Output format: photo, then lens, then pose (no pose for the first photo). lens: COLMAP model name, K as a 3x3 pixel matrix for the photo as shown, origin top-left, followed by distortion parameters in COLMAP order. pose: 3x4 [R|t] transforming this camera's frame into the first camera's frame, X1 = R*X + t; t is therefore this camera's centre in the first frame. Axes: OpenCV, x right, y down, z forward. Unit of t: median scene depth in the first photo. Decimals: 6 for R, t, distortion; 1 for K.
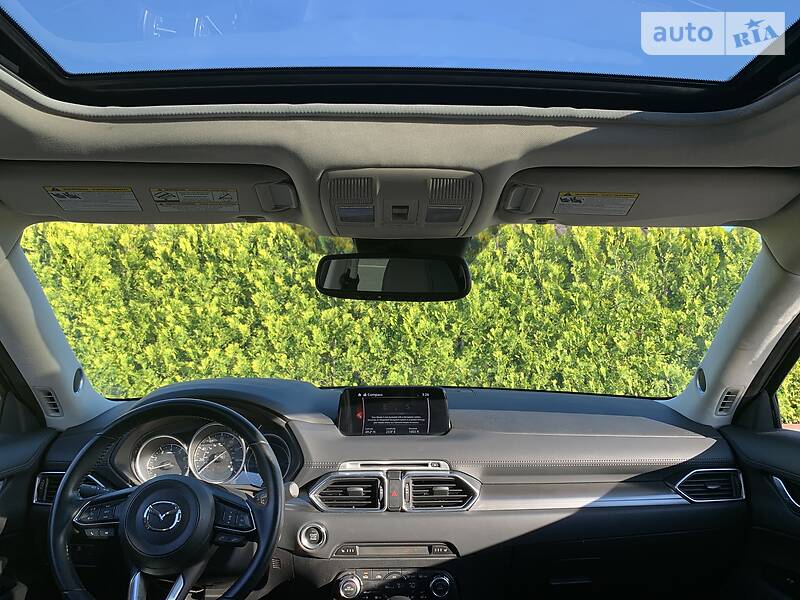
lens RADIAL K [[633.9, 0, 406.2], [0, 633.9, 281.7], [0, 0, 1]] dist [0.027774, -0.027963]
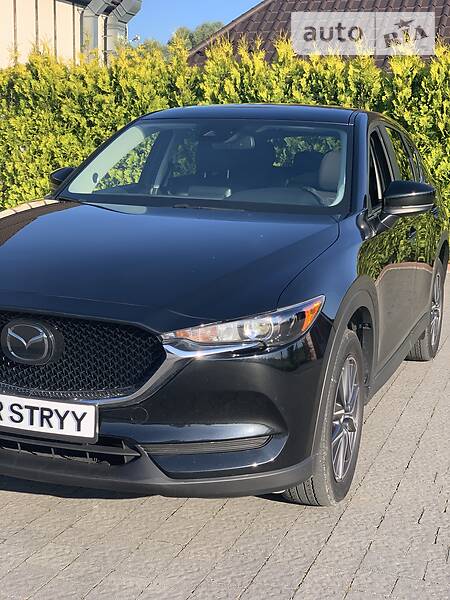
lens RADIAL K [[886.9, 0, 225.7], [0, 886.9, 300.4], [0, 0, 1]] dist [0.063275, 0.000000]
pose [[0.920509, 0.086966, -0.380919, 0.273274], [-0.007591, 0.978712, 0.205100, -0.012431], [0.390647, -0.185905, 0.901573, -0.471803]]
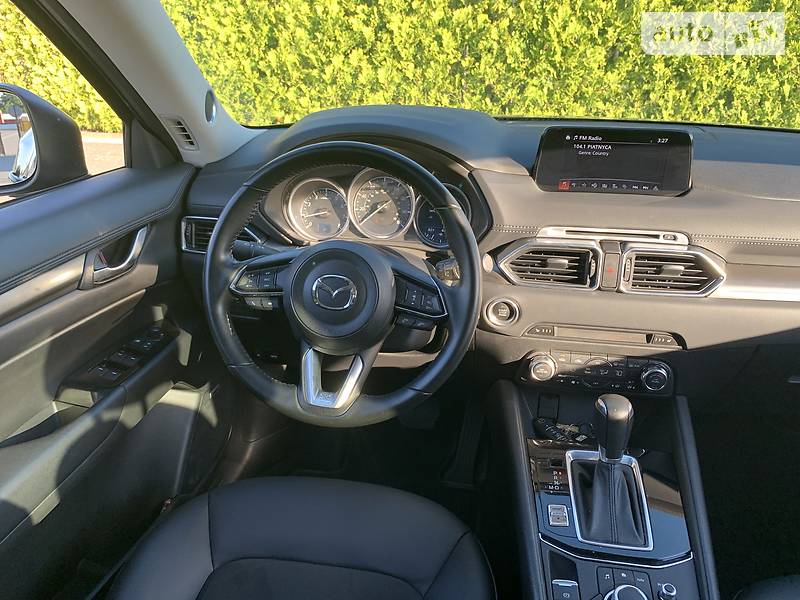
lens RADIAL K [[633.9, 0, 397.0], [0, 633.9, 296.1], [0, 0, 1]] dist [0.027774, -0.027963]
pose [[0.981206, 0.081558, -0.174881, -0.025669], [0.005938, 0.893099, 0.449822, 0.002216], [0.192873, -0.442406, 0.875829, 0.049083]]
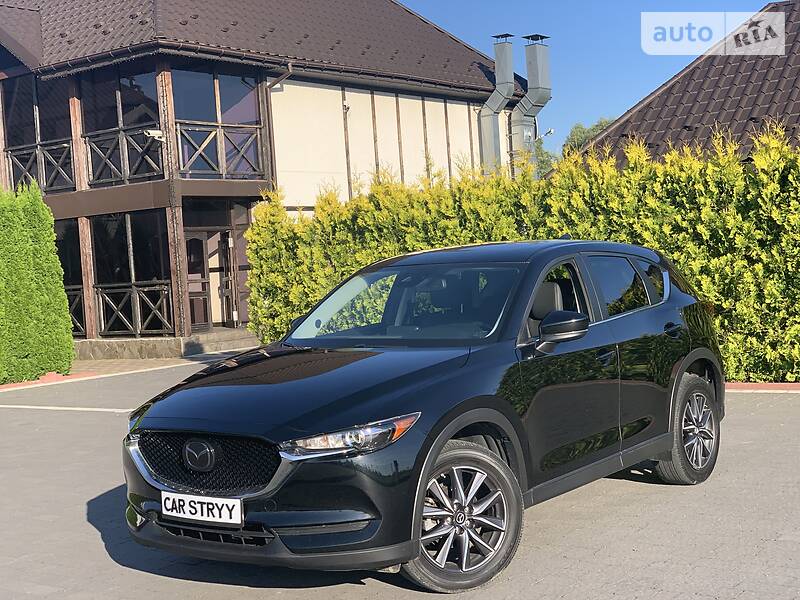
lens RADIAL K [[1182.5, 0, 398.2], [0, 1182.5, 298.1], [0, 0, 1]] dist [0.063275, 0.000000]
pose [[0.777558, -0.029409, -0.628123, 0.606196], [0.086548, 0.994404, 0.060579, -0.042326], [0.622826, -0.101466, 0.775753, -0.635171]]
